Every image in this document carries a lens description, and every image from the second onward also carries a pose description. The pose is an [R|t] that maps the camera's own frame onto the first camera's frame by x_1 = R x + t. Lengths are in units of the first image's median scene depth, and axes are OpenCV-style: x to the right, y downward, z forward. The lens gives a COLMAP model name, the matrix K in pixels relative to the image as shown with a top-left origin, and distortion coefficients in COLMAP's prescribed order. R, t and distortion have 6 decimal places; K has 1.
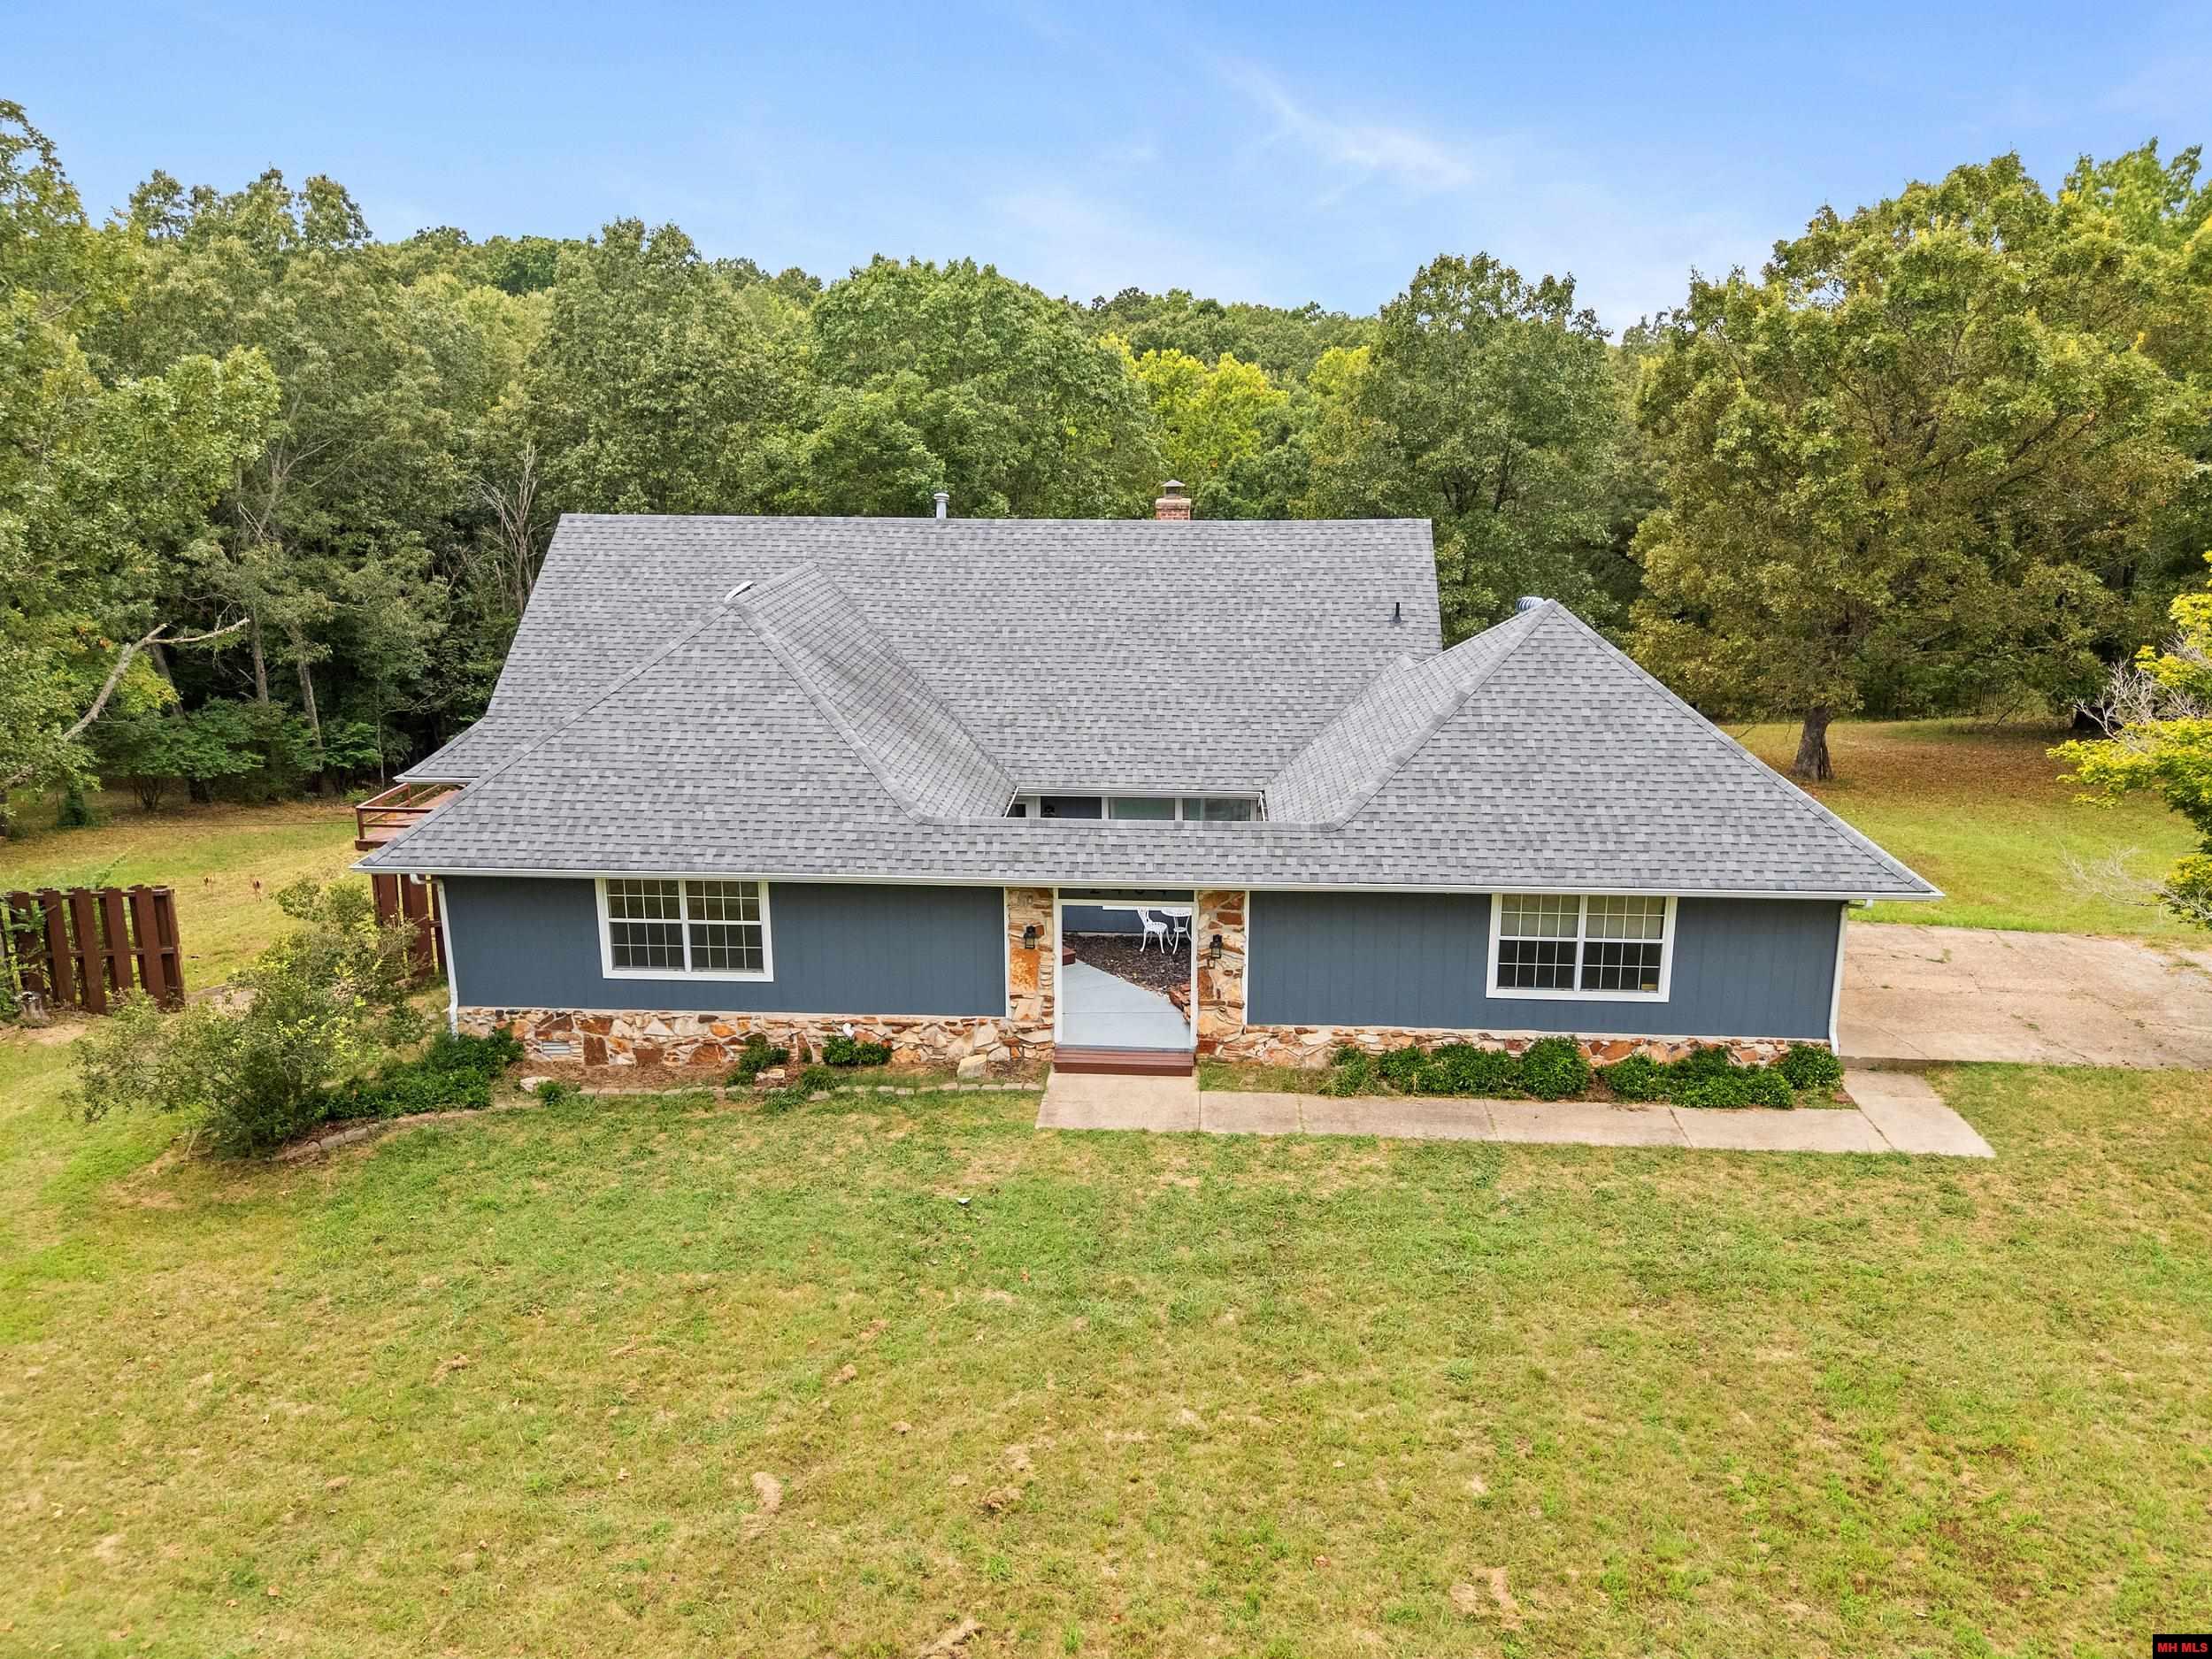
lens RADIAL K [[1642.1, 0, 1105.3], [0, 1642.1, 824.2], [0, 0, 1]] dist [0.034684, -0.000479]
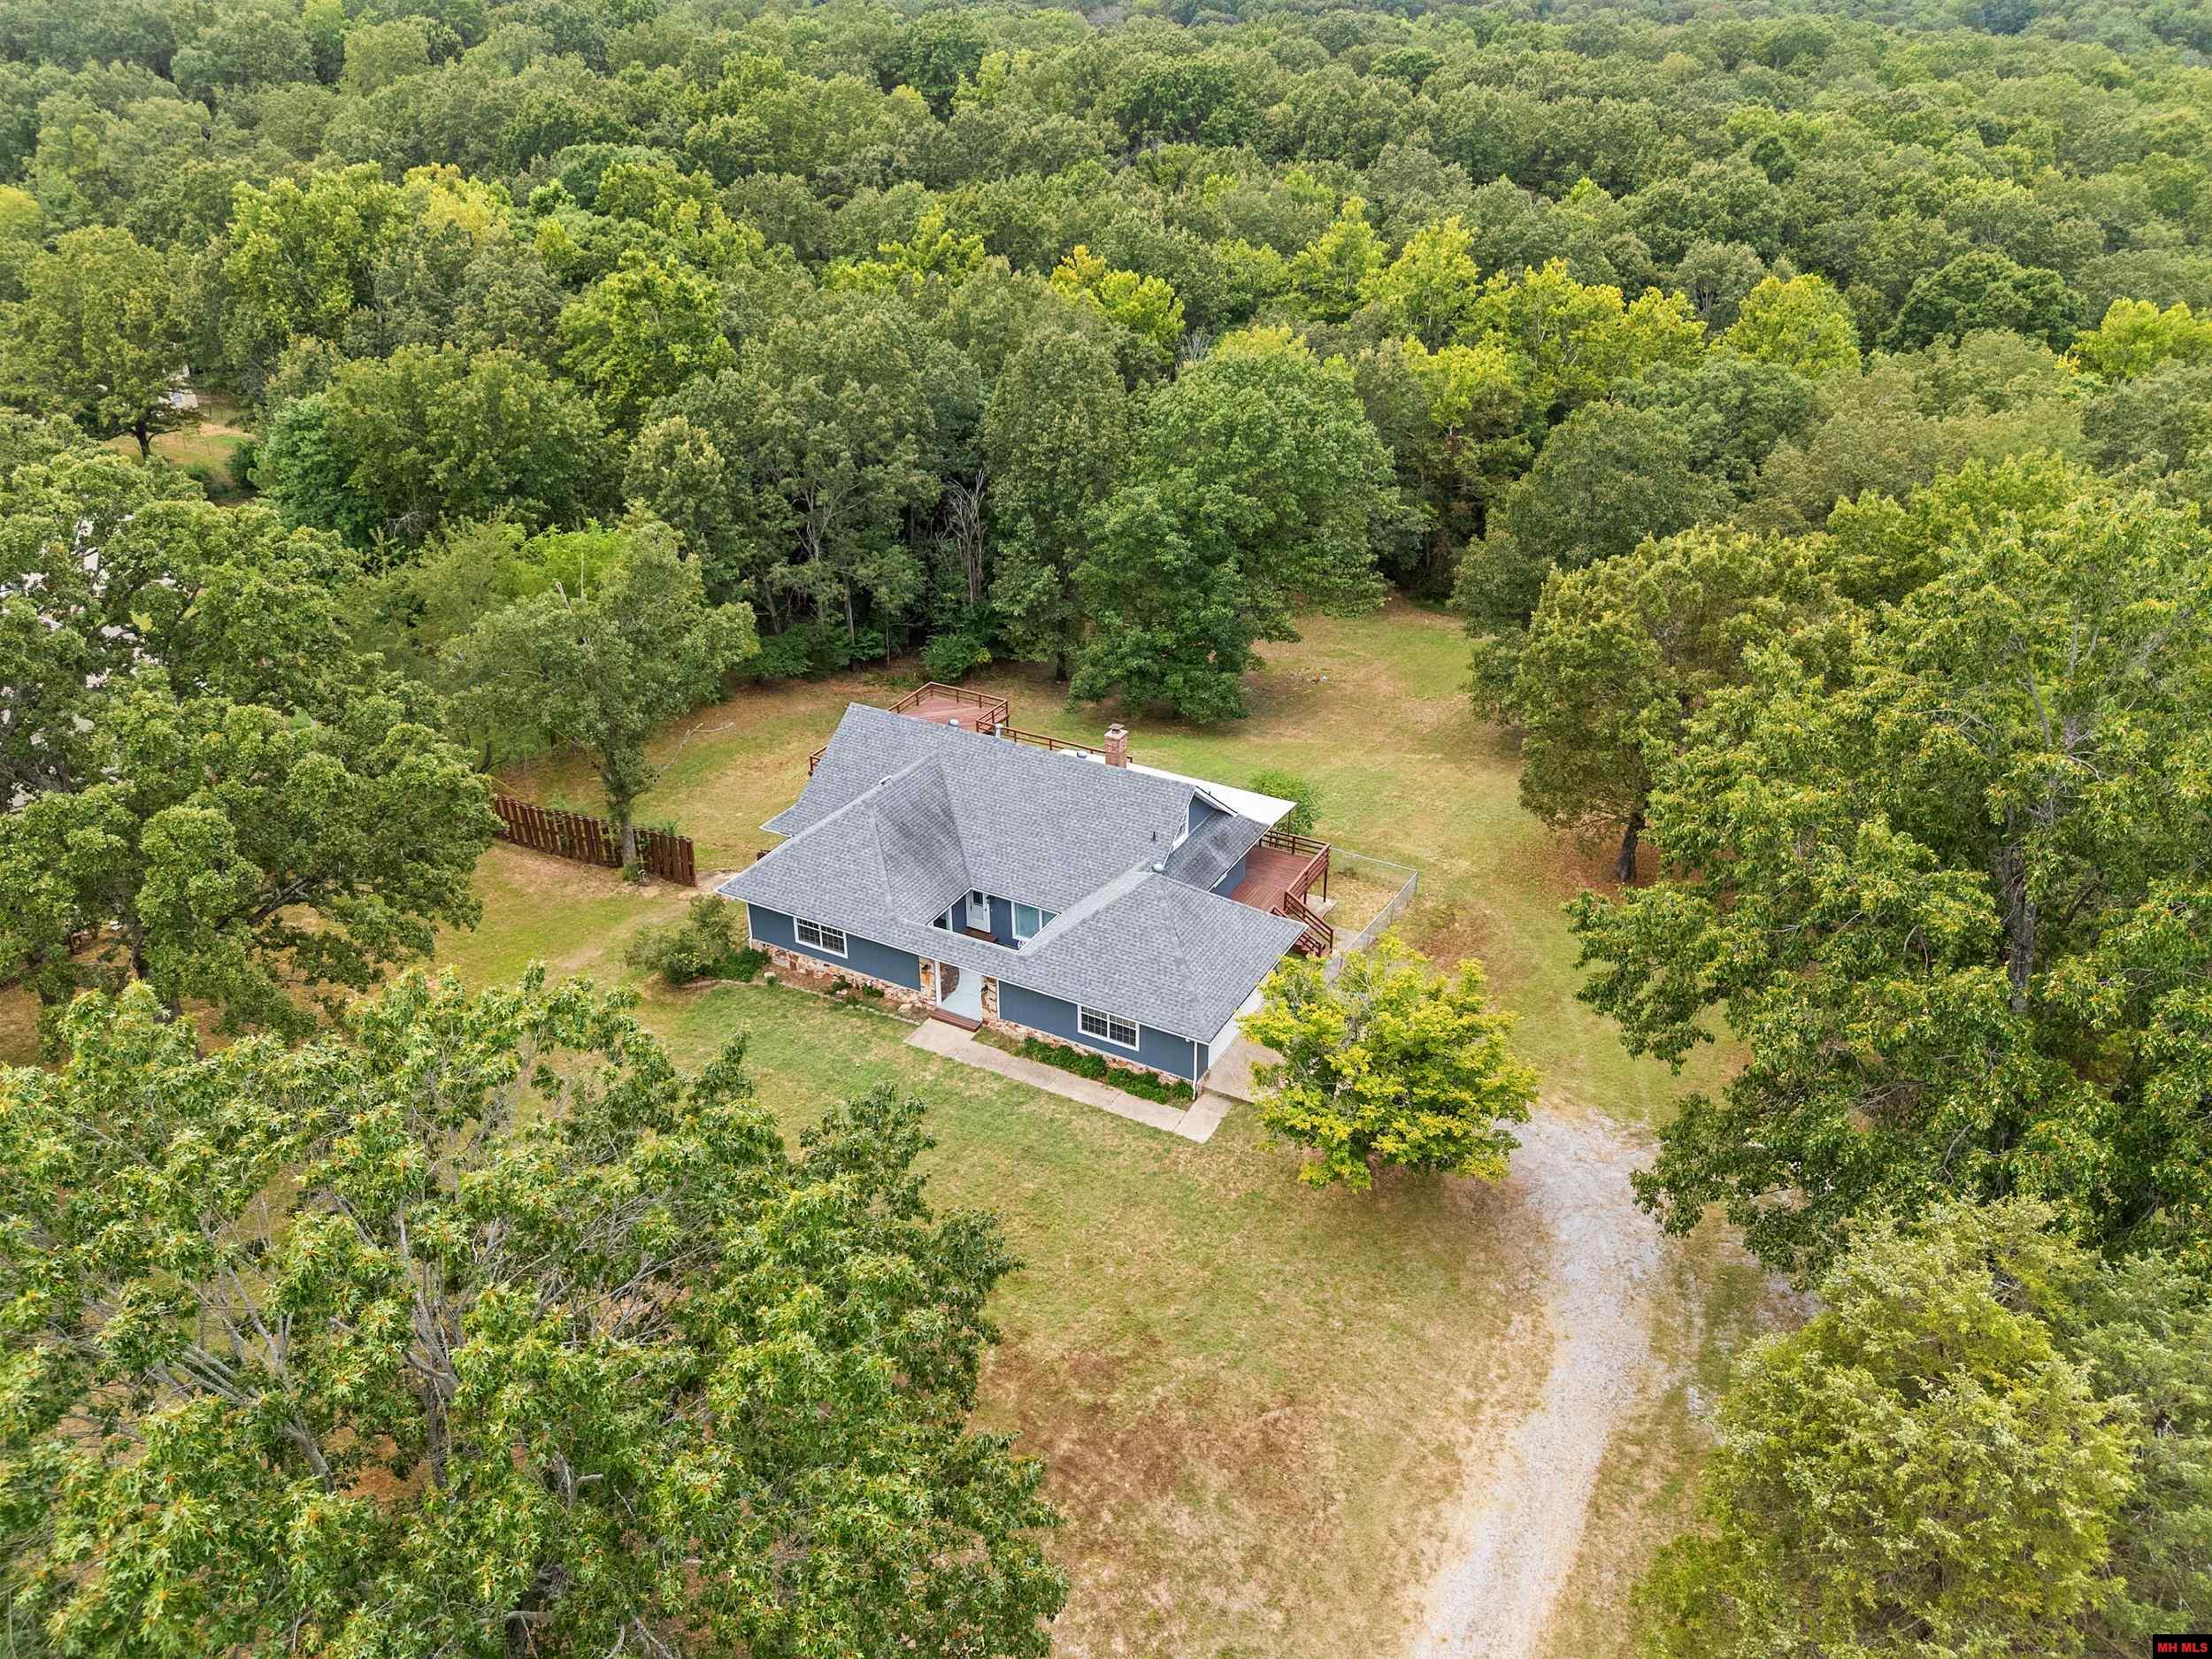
lens RADIAL K [[1642.1, 0, 1104.6], [0, 1642.1, 832.1], [0, 0, 1]] dist [0.034684, -0.000479]
pose [[0.907032, 0.195869, -0.372731, 1.136794], [-0.108344, 0.963978, 0.242915, -0.800159], [0.406884, -0.179948, 0.895580, -1.178797]]
